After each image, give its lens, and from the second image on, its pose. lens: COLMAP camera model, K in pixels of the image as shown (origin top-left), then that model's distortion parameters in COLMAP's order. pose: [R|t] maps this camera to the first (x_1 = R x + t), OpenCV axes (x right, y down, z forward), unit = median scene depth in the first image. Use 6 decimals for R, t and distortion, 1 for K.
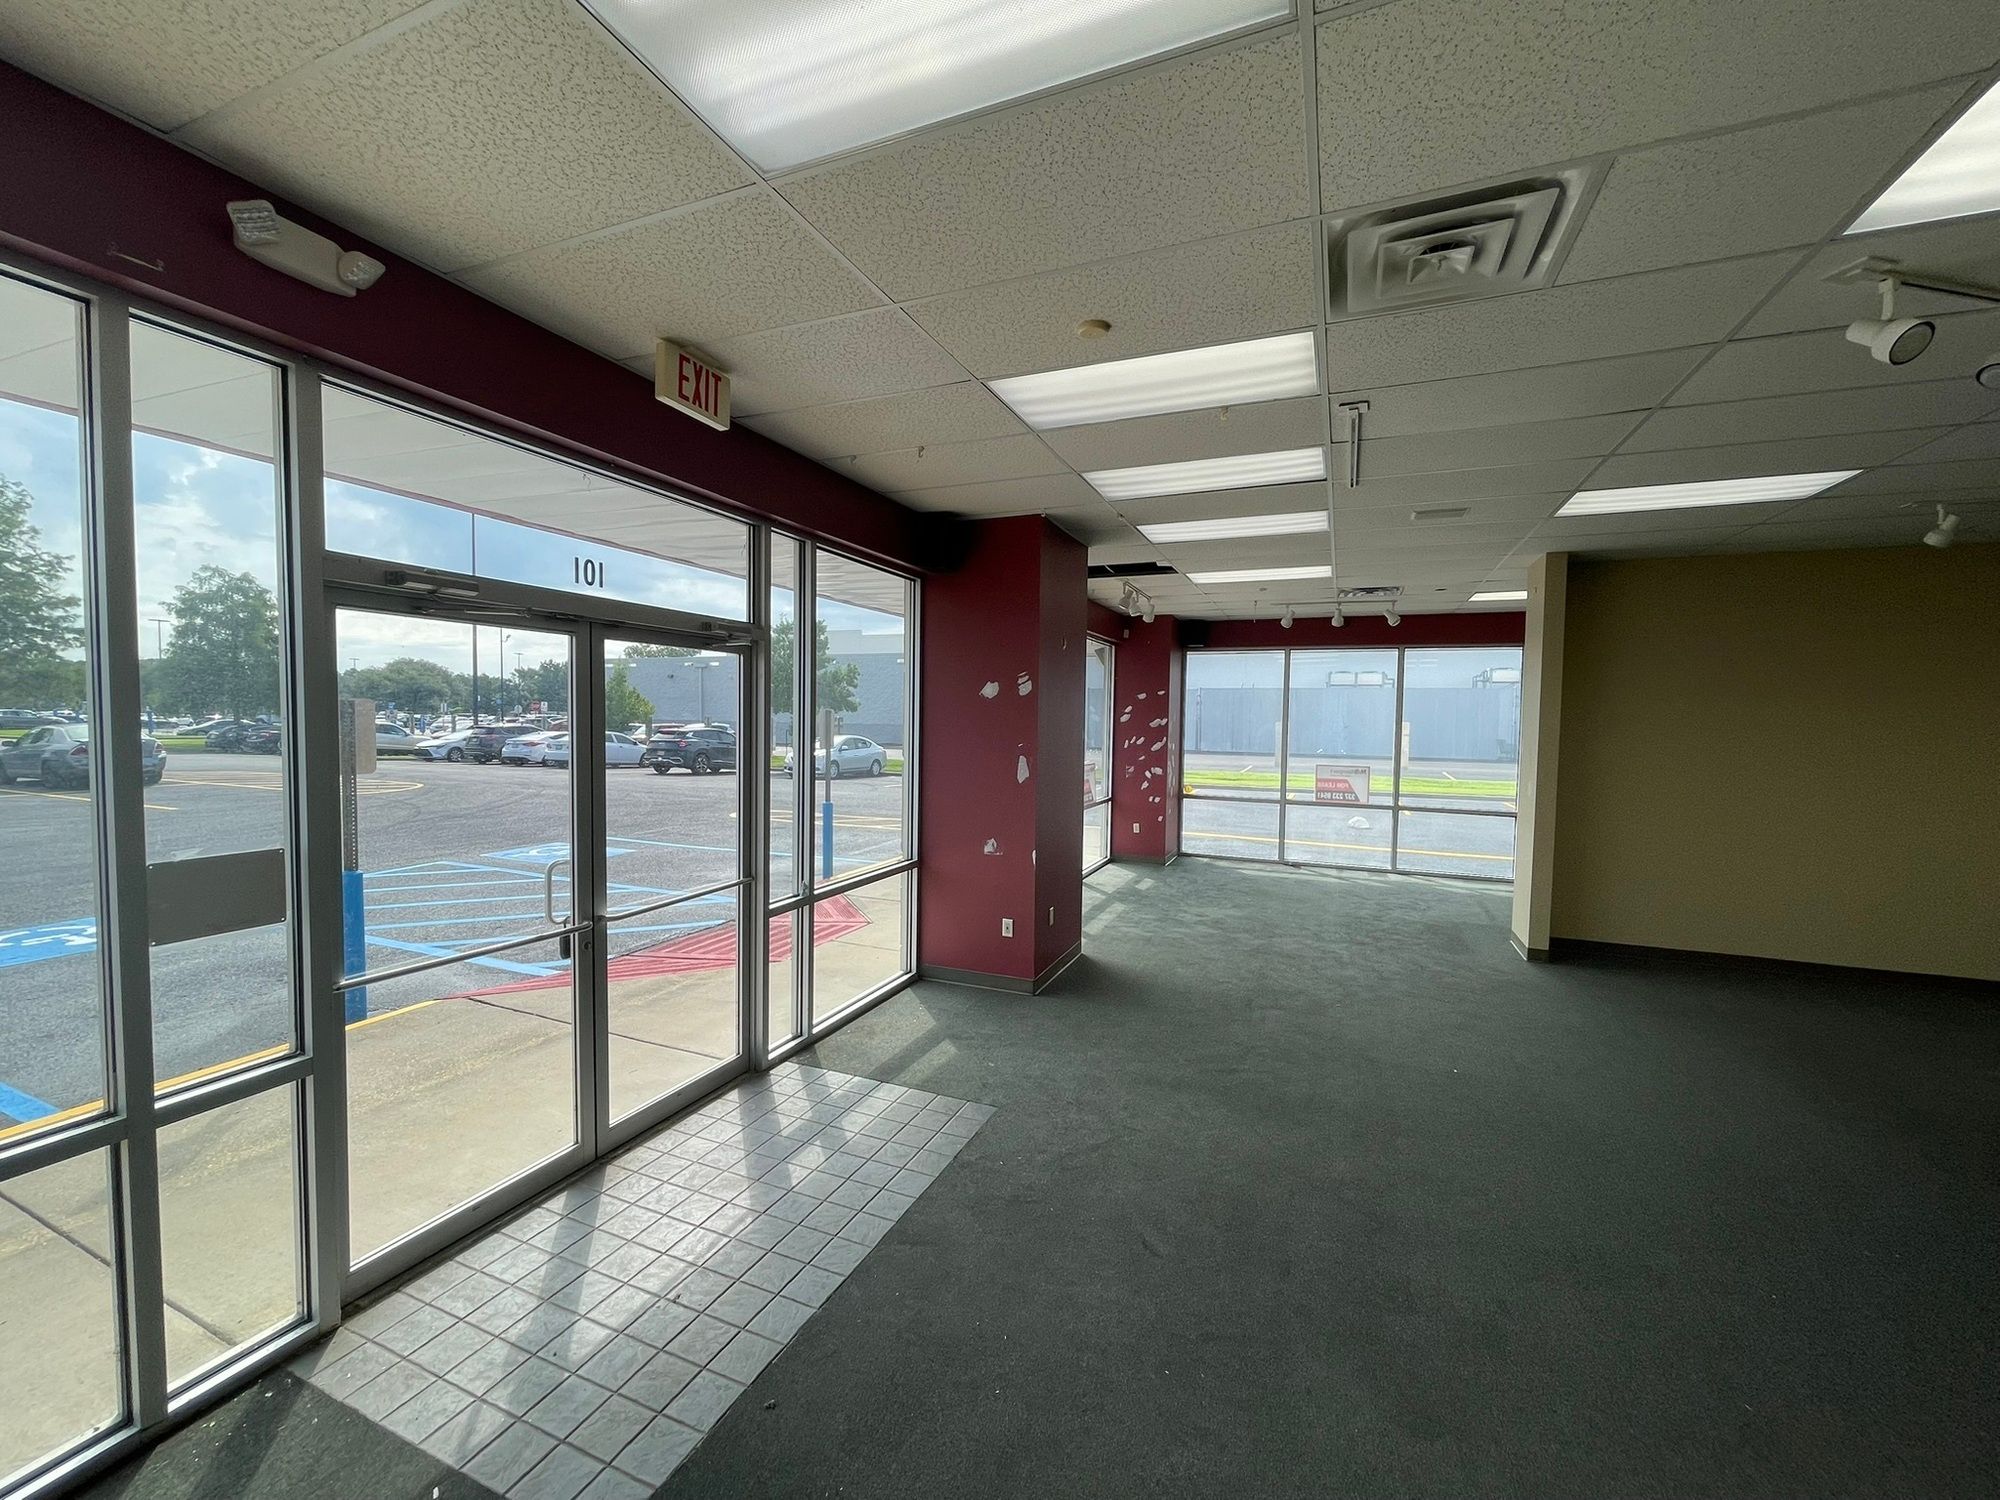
lens RADIAL K [[806.3, 0, 996.5], [0, 806.3, 750.7], [0, 0, 1]] dist [0.000980, -0.000173]
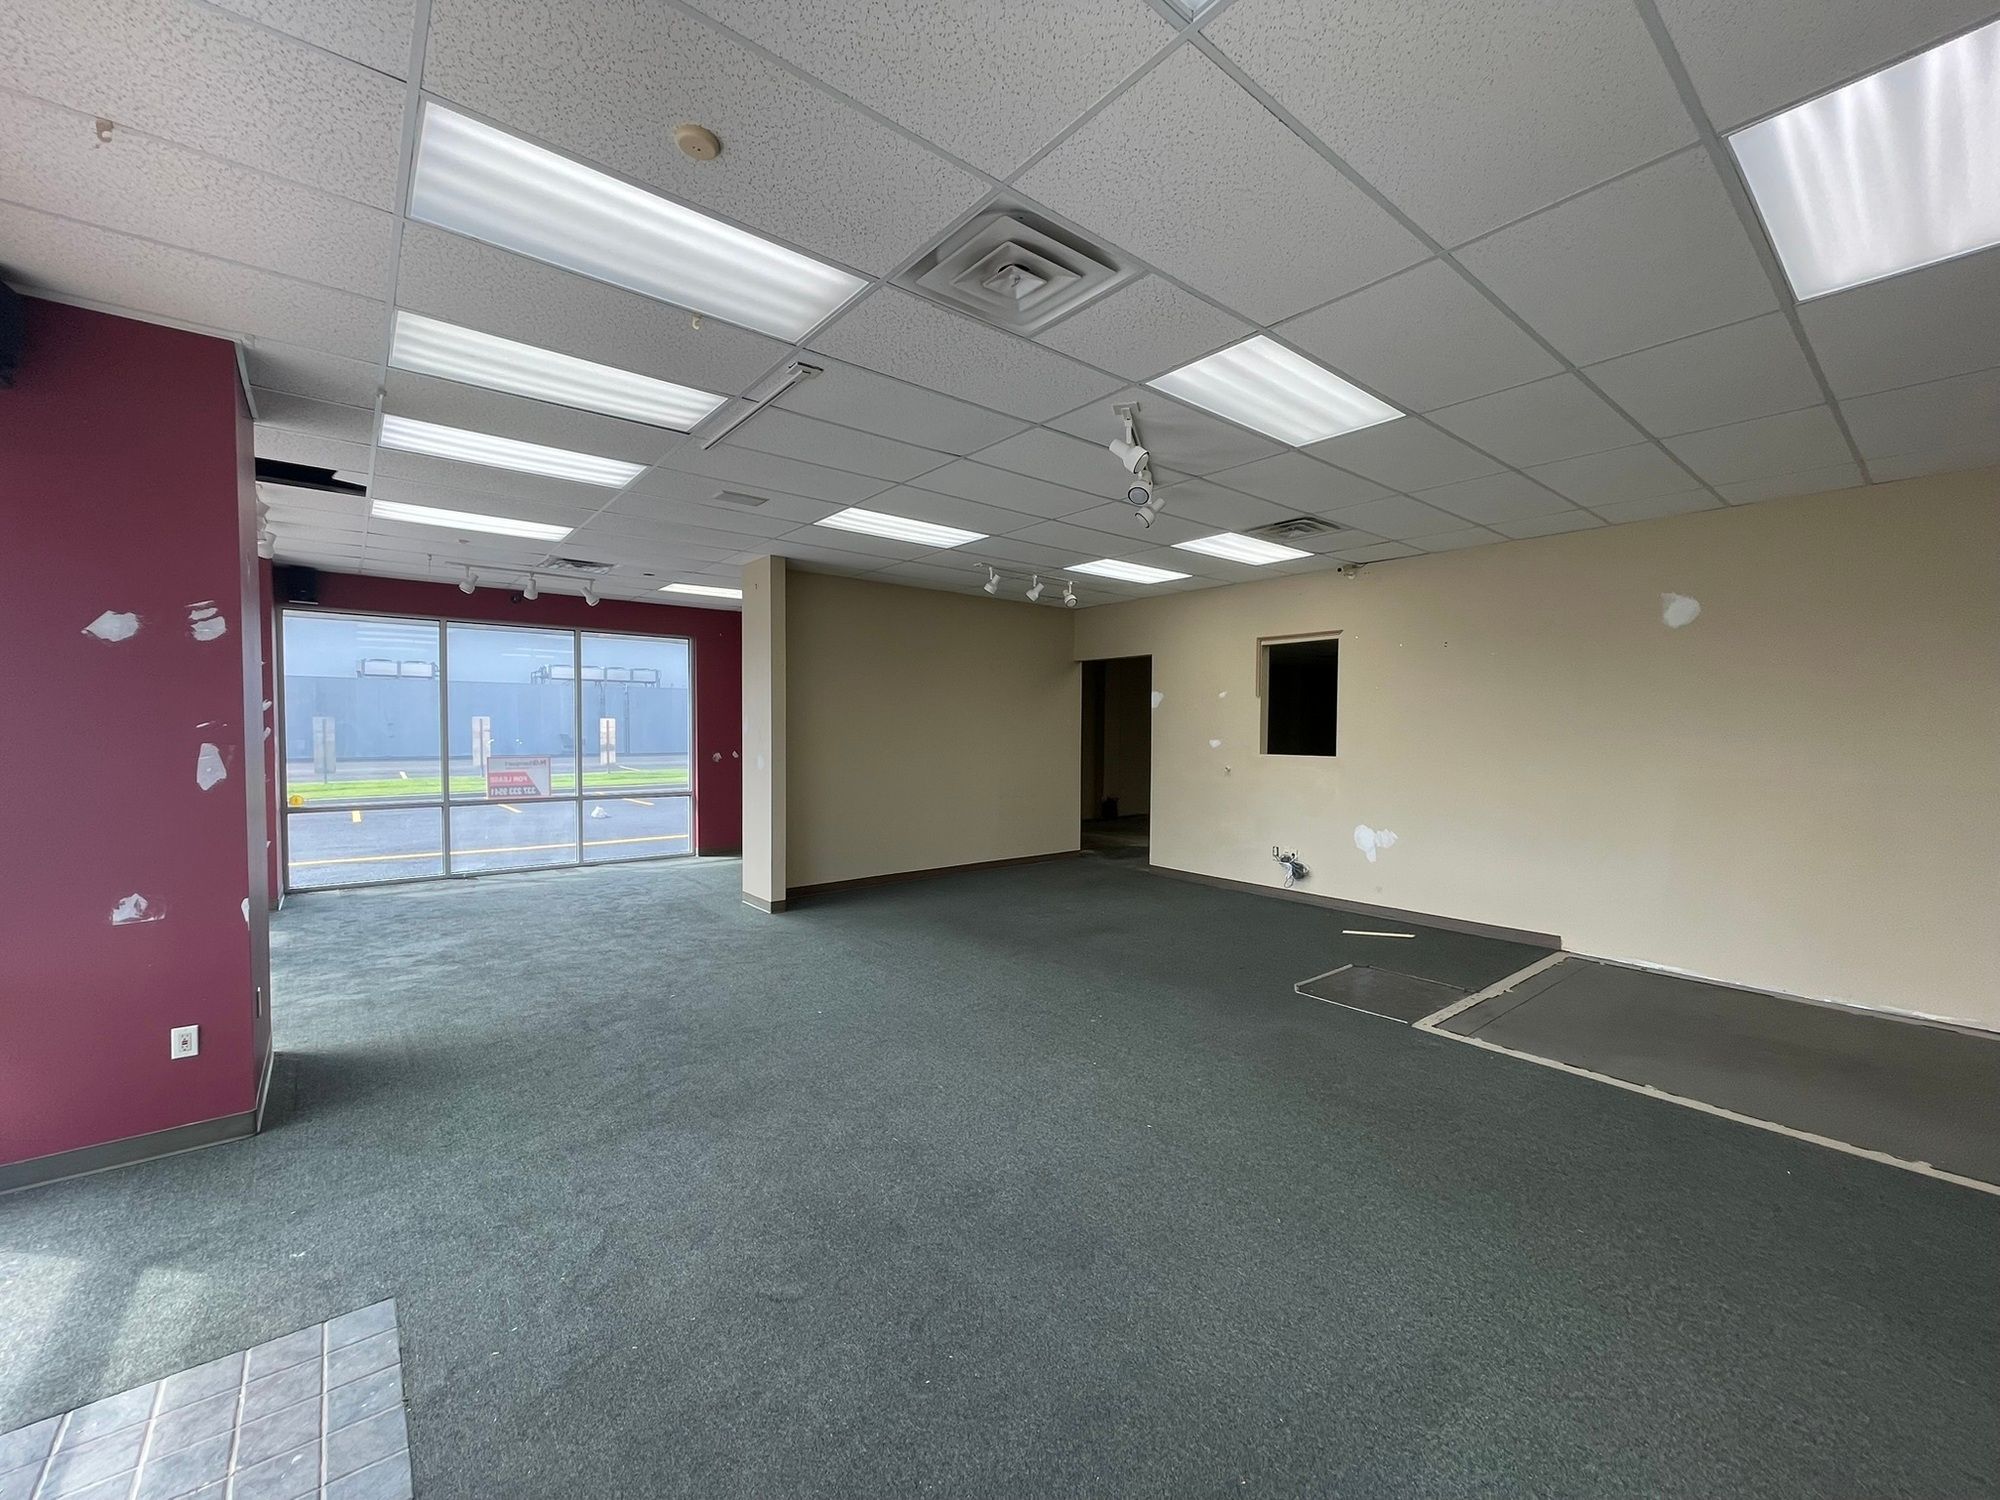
lens RADIAL K [[806.3, 0, 1003.3], [0, 806.3, 757.0], [0, 0, 1]] dist [0.000980, -0.000173]
pose [[0.463552, -0.045449, 0.884903, -0.181955], [0.037134, 0.998803, 0.031846, 0.015439], [-0.885291, 0.018097, 0.464685, 0.170596]]
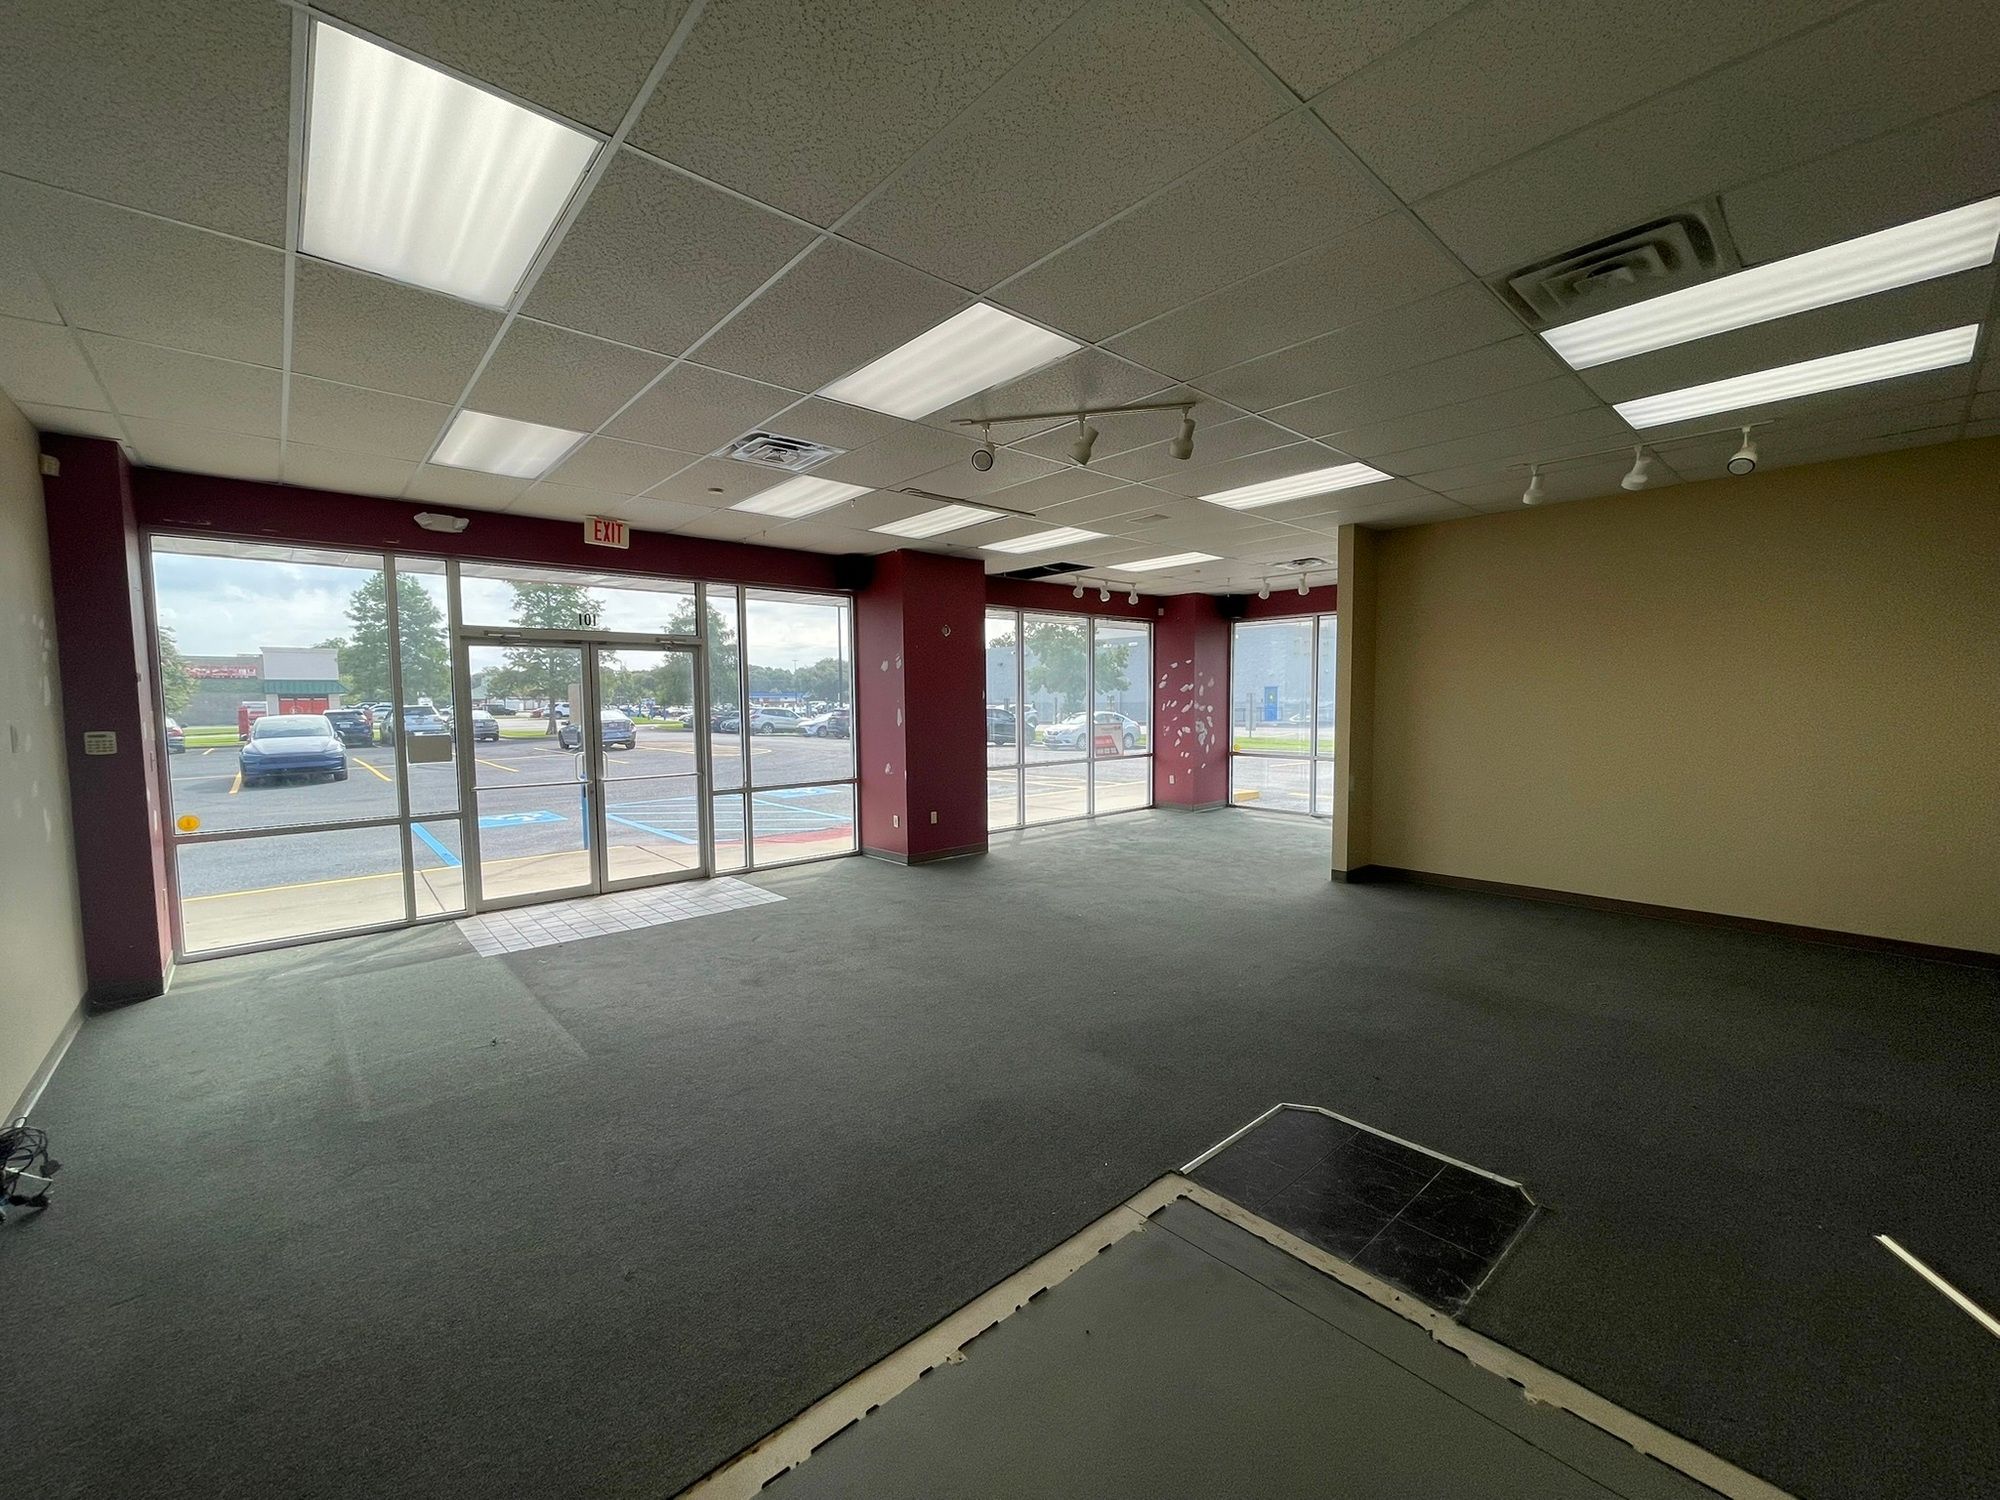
lens RADIAL K [[806.3, 0, 990.8], [0, 806.3, 751.2], [0, 0, 1]] dist [0.000980, -0.000173]
pose [[0.902690, 0.005234, -0.430260, 0.693878], [0.004846, 0.999739, 0.022328, 0.044493], [0.430264, -0.022240, 0.902429, -0.247581]]
